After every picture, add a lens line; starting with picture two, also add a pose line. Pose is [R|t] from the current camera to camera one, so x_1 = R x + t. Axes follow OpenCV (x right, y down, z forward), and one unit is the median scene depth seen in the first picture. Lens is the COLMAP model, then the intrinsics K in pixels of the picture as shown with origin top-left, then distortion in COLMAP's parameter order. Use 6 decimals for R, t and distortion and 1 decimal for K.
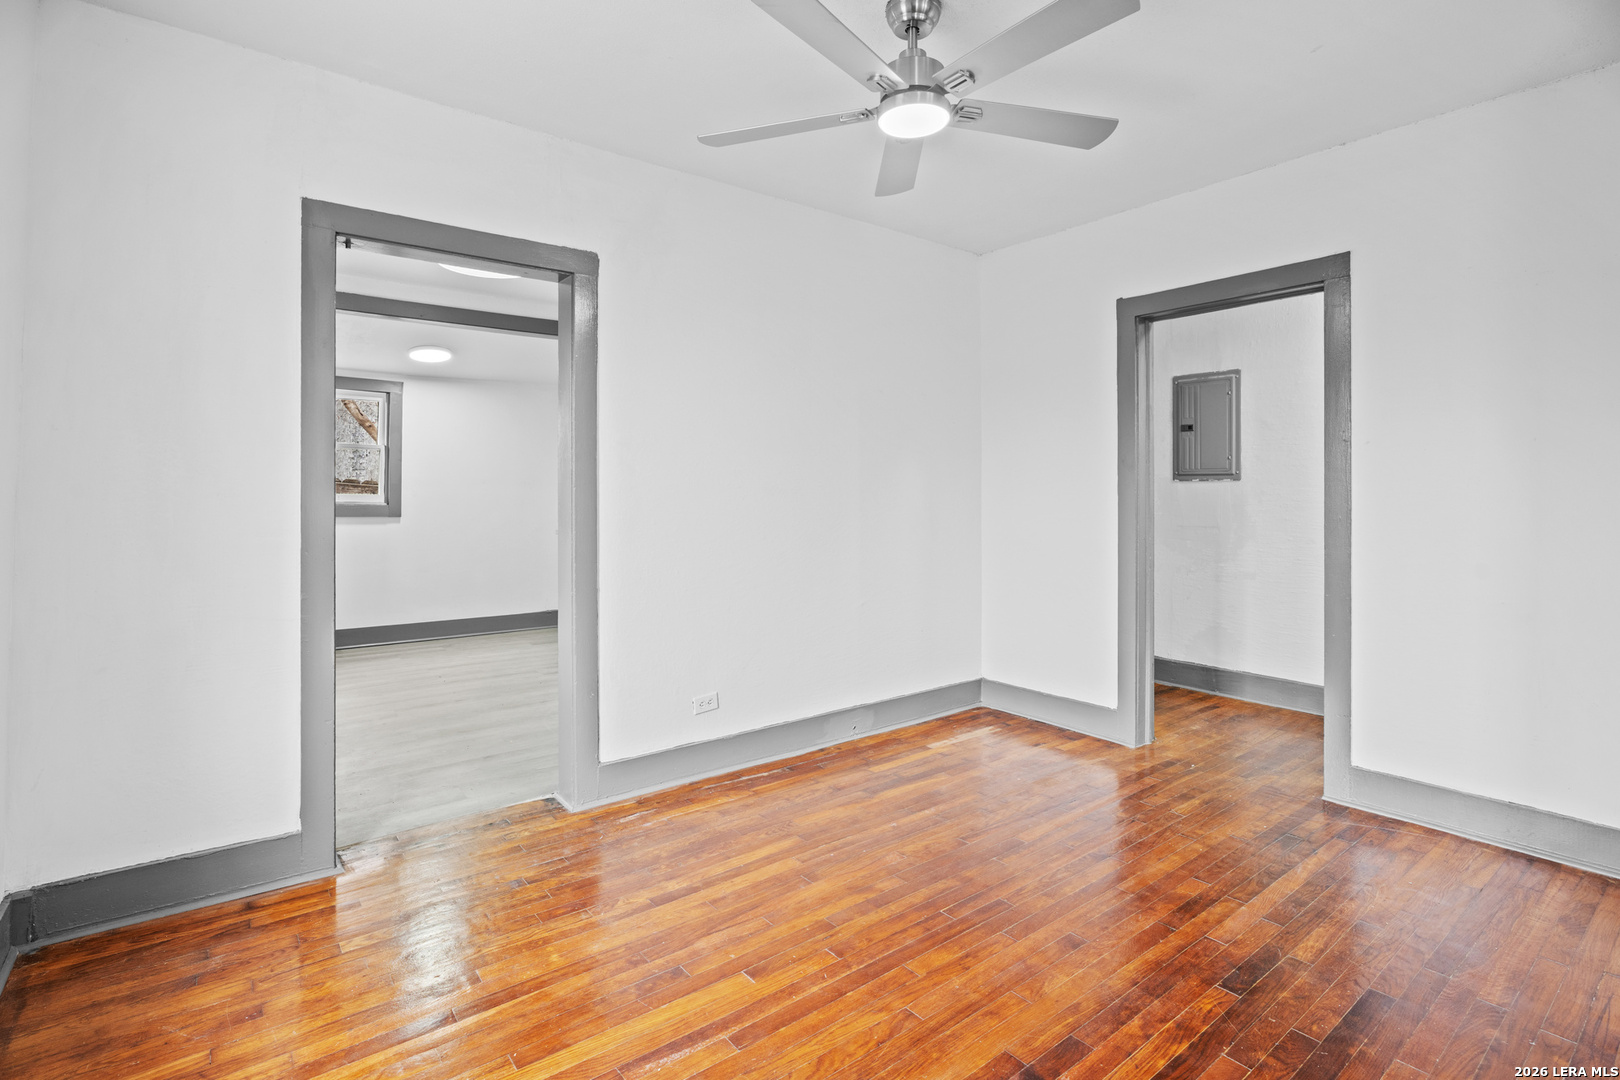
lens RADIAL K [[779.8, 0, 801.7], [0, 779.8, 491.5], [0, 0, 1]] dist [-0.003716, -0.000417]
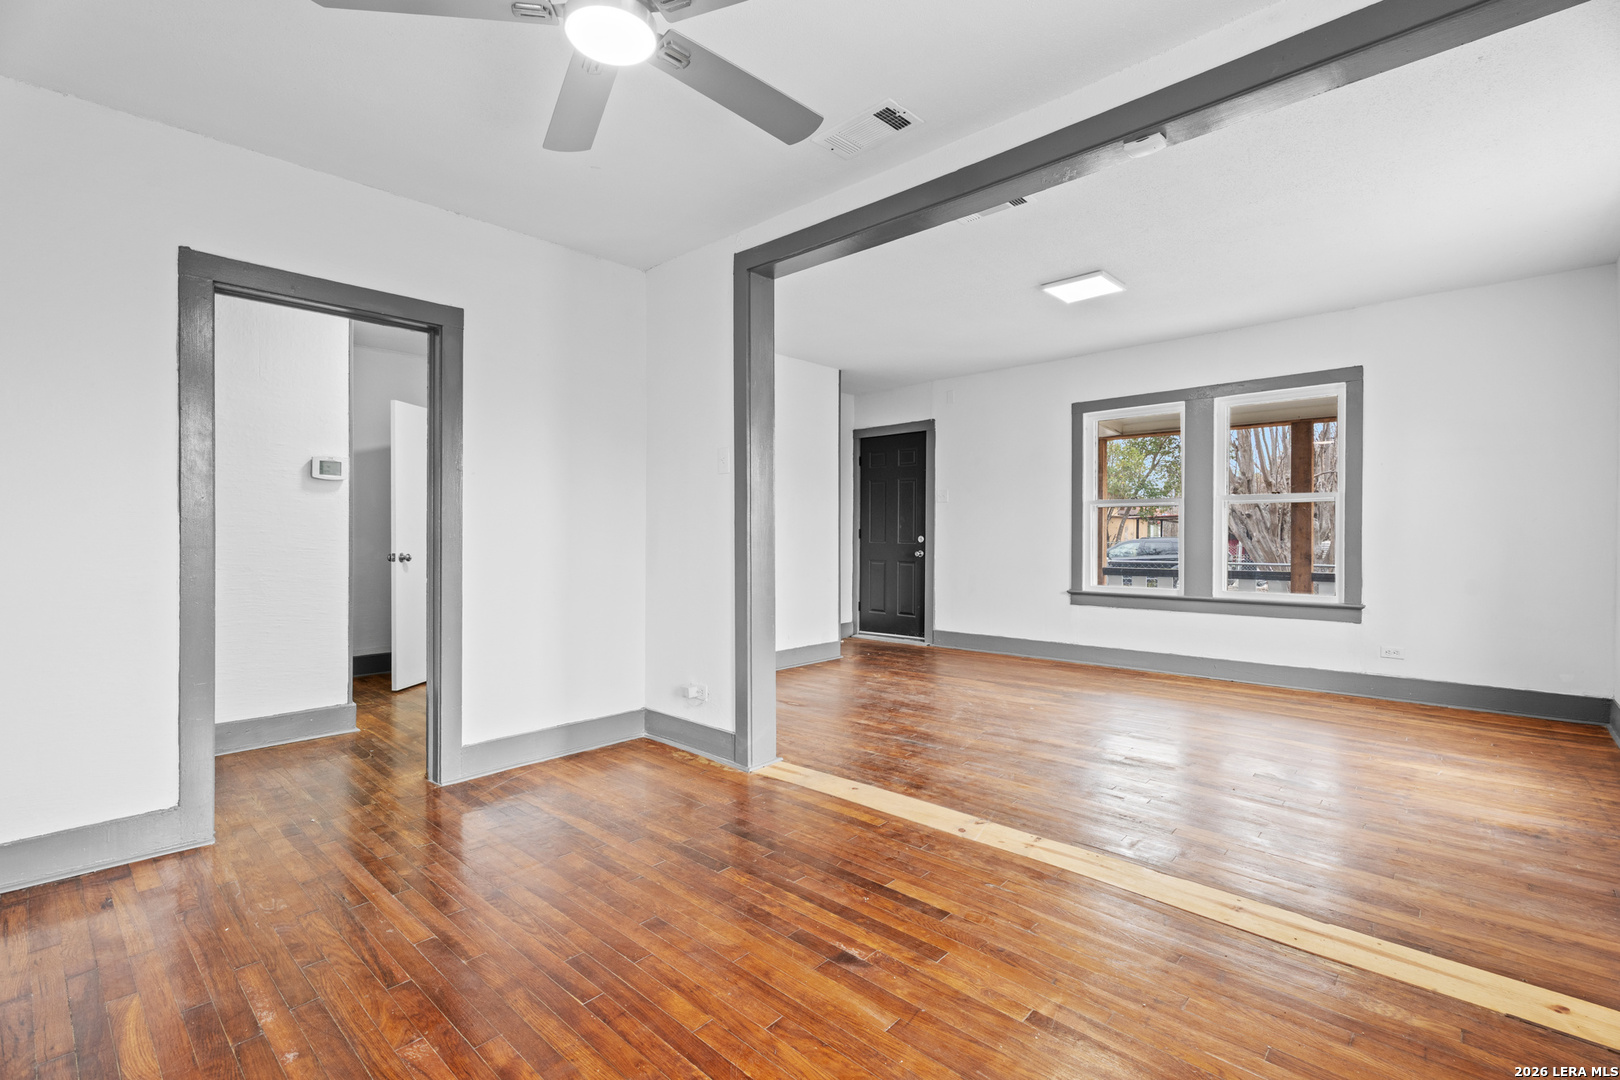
lens RADIAL K [[720.4, 0, 810.0], [0, 720.4, 540.0], [0, 0, 1]] dist [0.001072, 0.000126]
pose [[-0.164607, -0.012215, 0.986284, -0.598175], [0.001192, 0.999920, 0.012582, 0.034717], [-0.986358, 0.003247, -0.164580, 0.867943]]
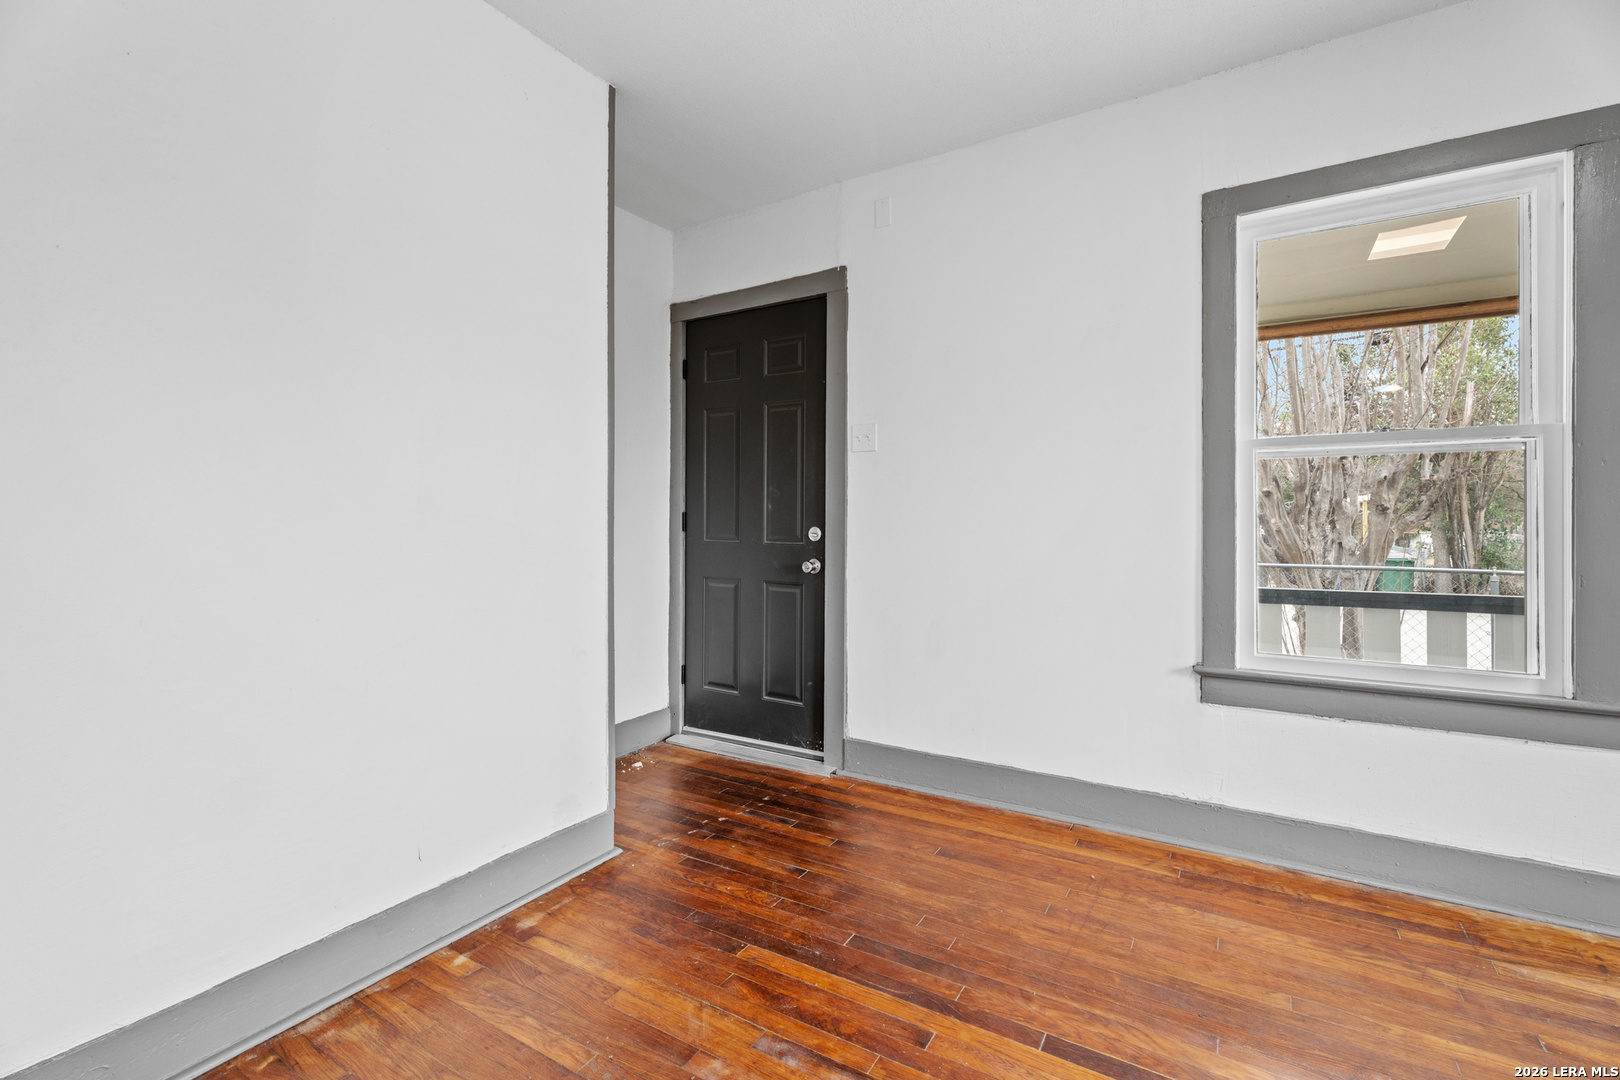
lens RADIAL K [[724.5, 0, 806.7], [0, 724.5, 519.9], [0, 0, 1]] dist [0.000092, 0.000019]
pose [[-0.345505, -0.004794, 0.938405, 1.082460], [0.000771, 0.999985, 0.005393, 0.035471], [-0.938417, 0.002587, -0.345496, 0.383877]]
